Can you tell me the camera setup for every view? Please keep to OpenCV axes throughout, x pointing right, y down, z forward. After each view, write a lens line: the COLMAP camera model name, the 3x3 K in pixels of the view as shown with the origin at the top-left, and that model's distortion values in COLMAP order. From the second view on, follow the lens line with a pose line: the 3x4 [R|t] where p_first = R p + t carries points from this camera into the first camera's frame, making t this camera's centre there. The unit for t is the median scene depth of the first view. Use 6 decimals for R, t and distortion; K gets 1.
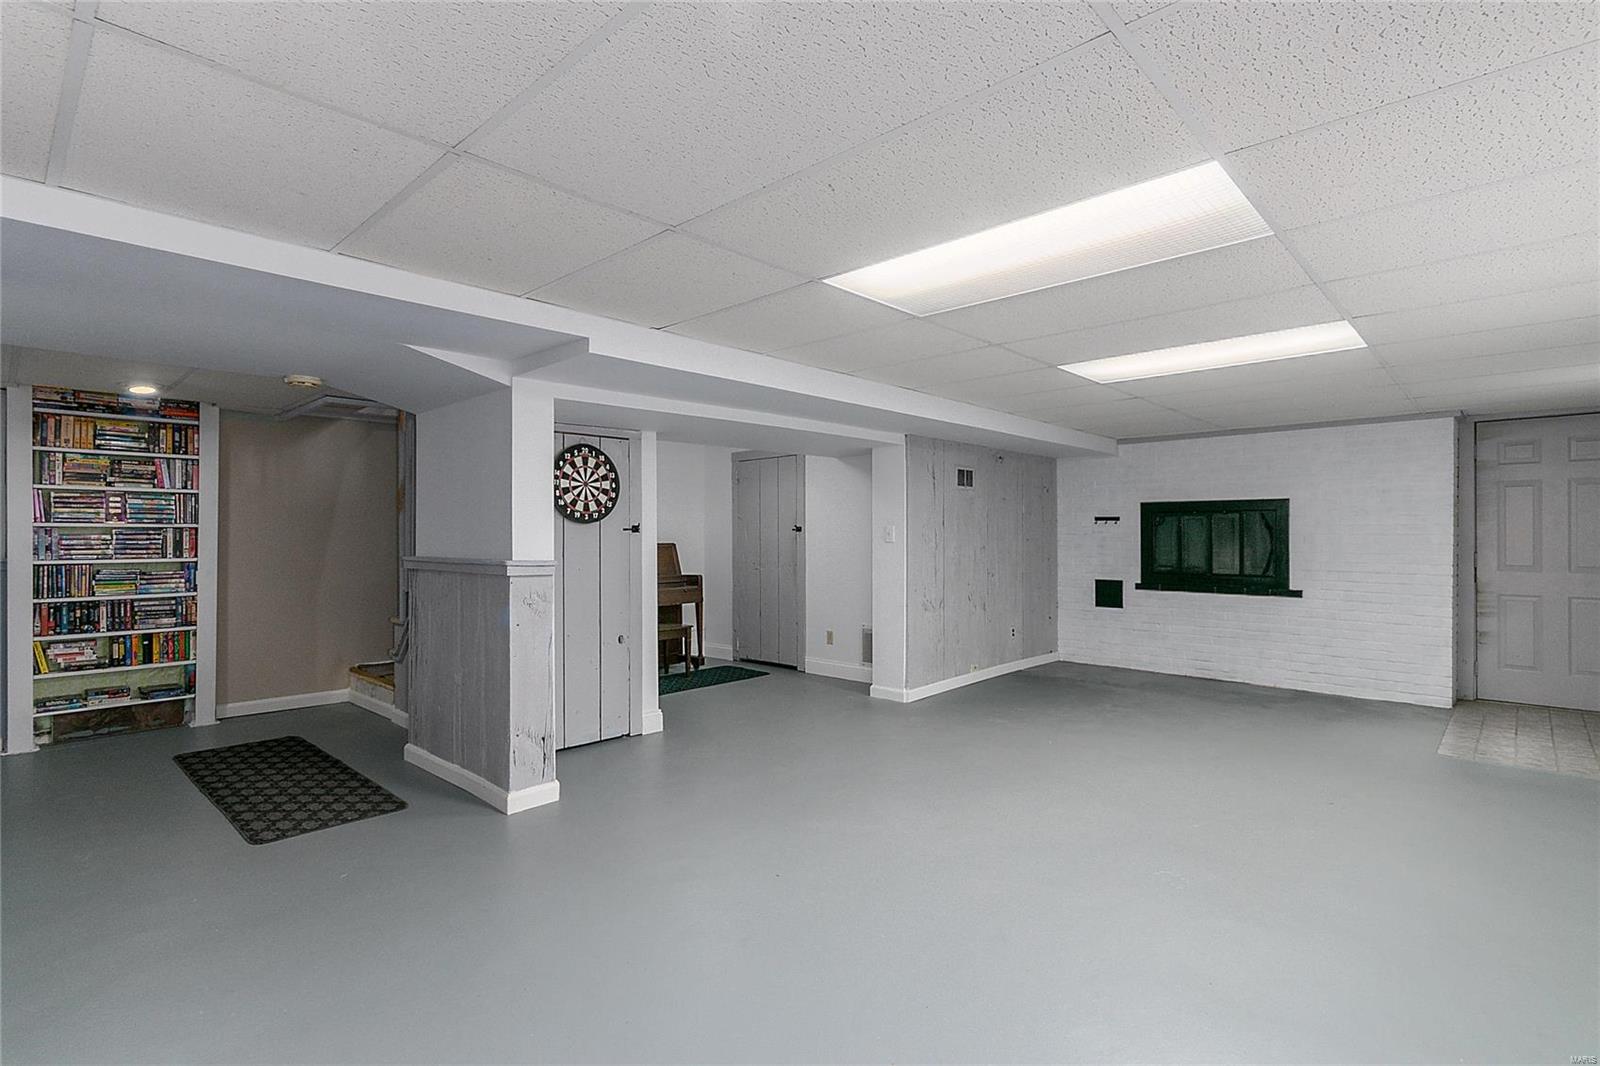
lens RADIAL K [[756.2, 0, 789.6], [0, 756.2, 521.9], [0, 0, 1]] dist [0.000760, 0.000686]
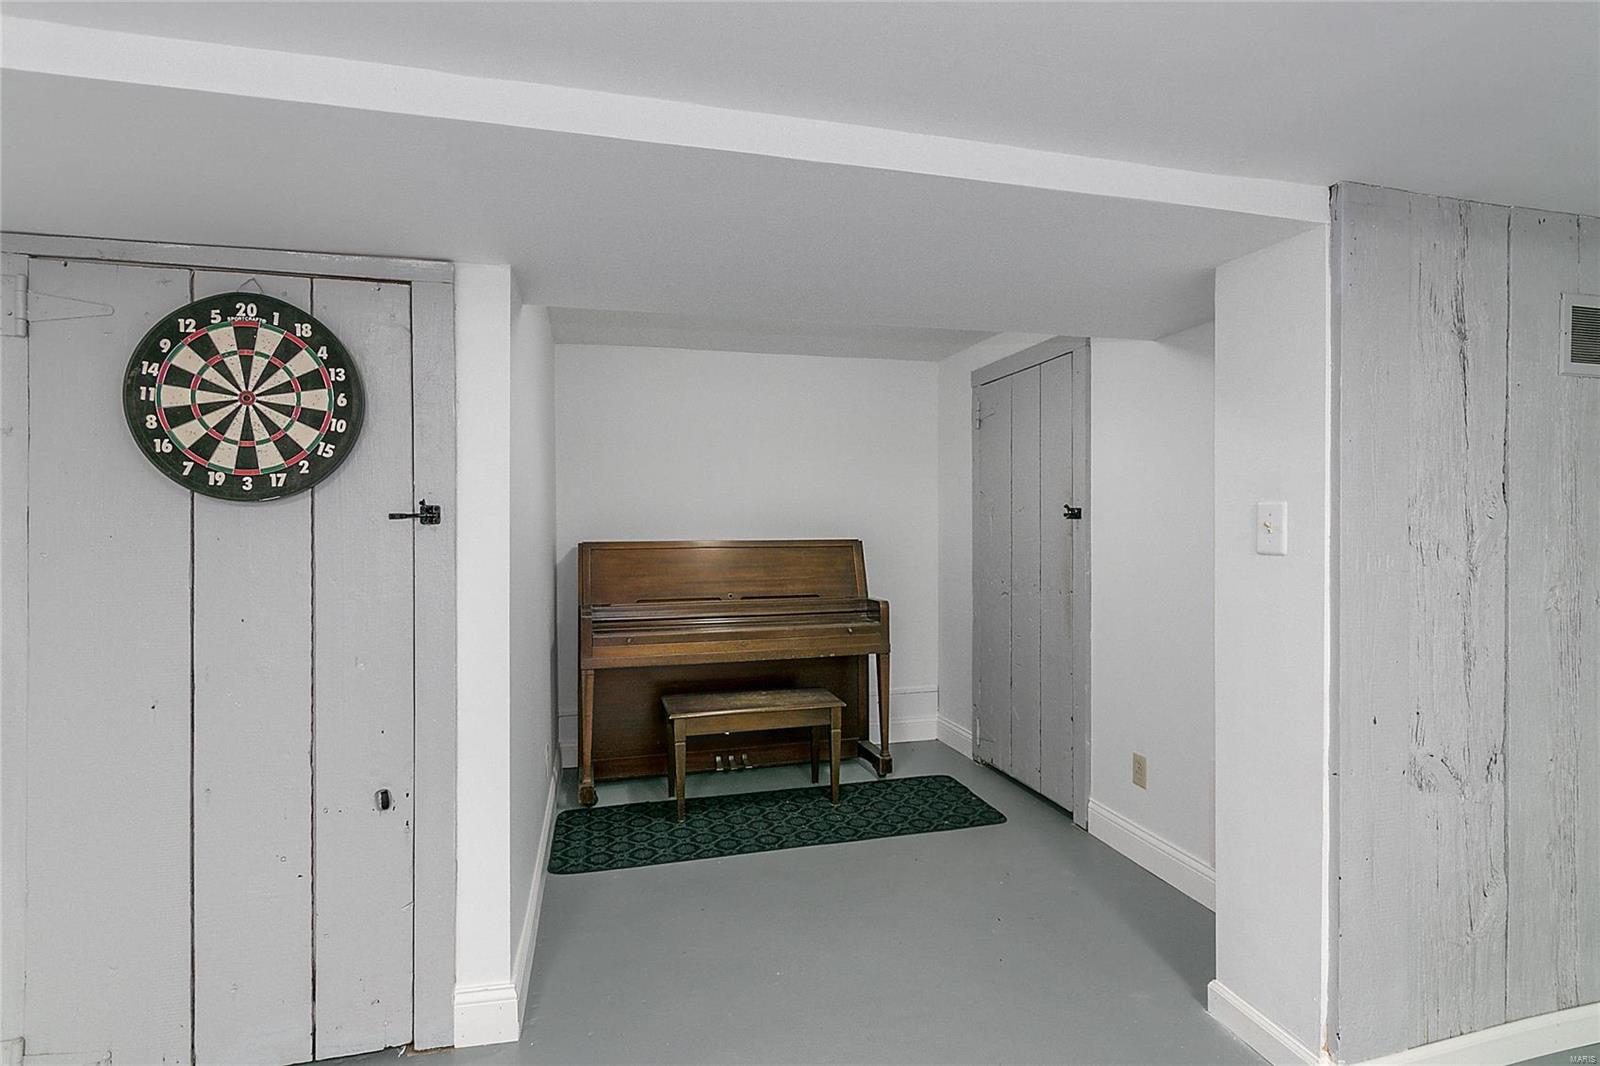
lens RADIAL K [[756.2, 0, 789.6], [0, 756.2, 521.9], [0, 0, 1]] dist [0.000760, 0.000686]
pose [[0.851435, -0.001096, -0.524459, 0.159981], [0.009709, 0.999859, 0.013673, 0.009698], [0.524370, -0.016733, 0.851326, 0.796155]]
